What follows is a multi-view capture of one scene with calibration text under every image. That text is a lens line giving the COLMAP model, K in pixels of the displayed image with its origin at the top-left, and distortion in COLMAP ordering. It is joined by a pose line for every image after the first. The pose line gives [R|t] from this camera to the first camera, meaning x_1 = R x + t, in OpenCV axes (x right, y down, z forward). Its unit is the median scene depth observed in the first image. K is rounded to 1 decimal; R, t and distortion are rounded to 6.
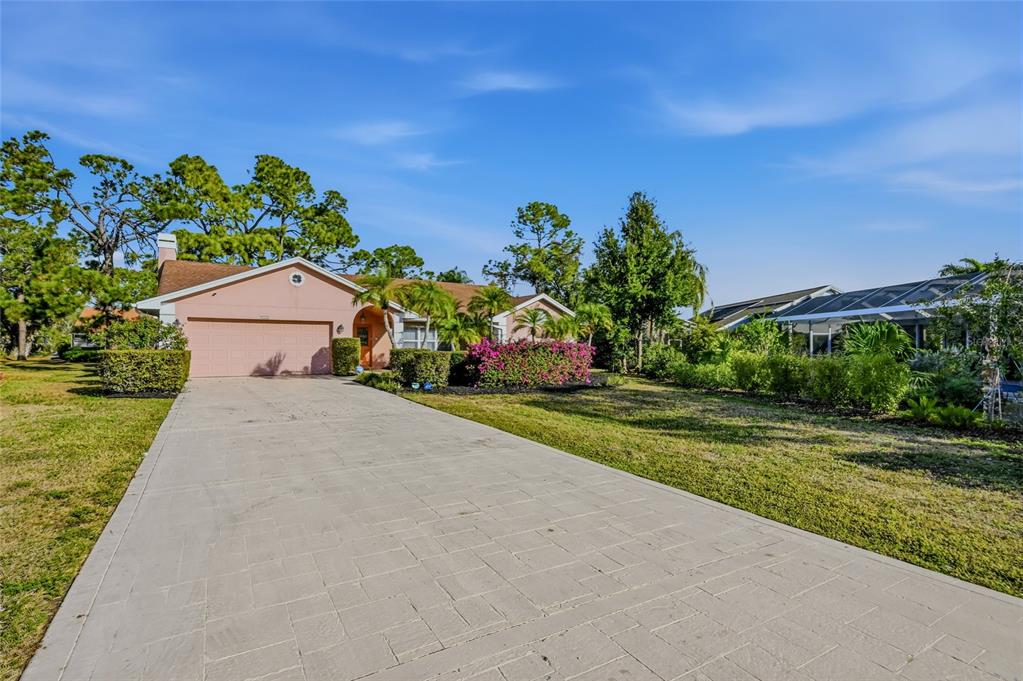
lens RADIAL K [[438.6, 0, 513.9], [0, 438.6, 338.3], [0, 0, 1]] dist [0.000464, 0.000071]
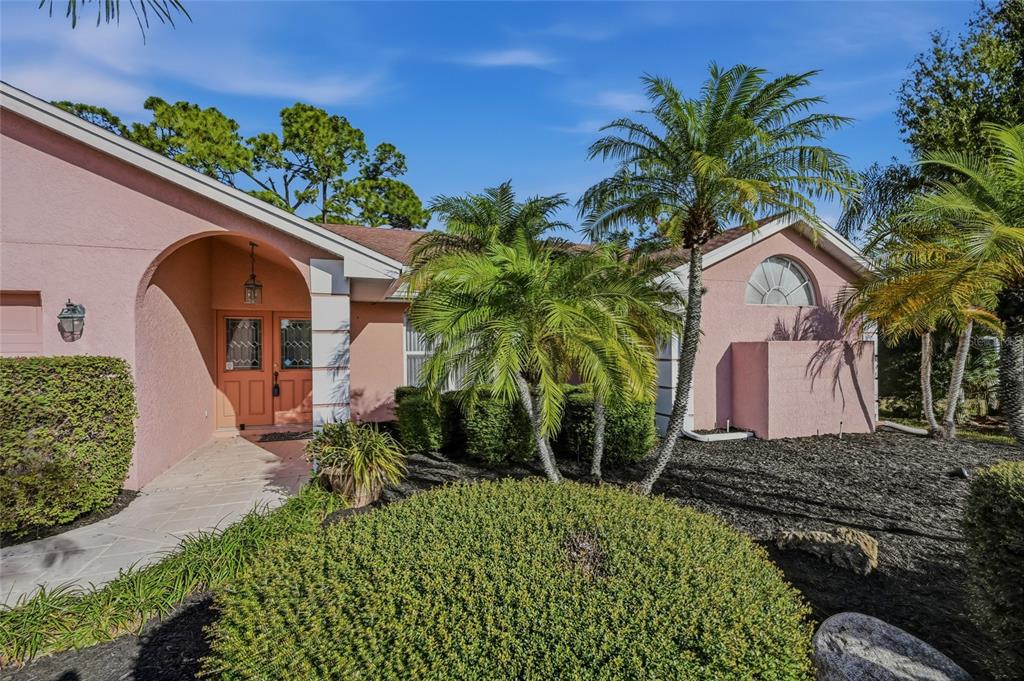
lens RADIAL K [[439.1, 0, 514.4], [0, 439.1, 338.3], [0, 0, 1]] dist [0.000464, 0.000071]
pose [[0.973343, -0.015098, -0.228858, -0.042468], [0.013943, 0.999881, -0.006663, -0.002816], [0.228931, 0.003295, 0.973437, 0.367620]]
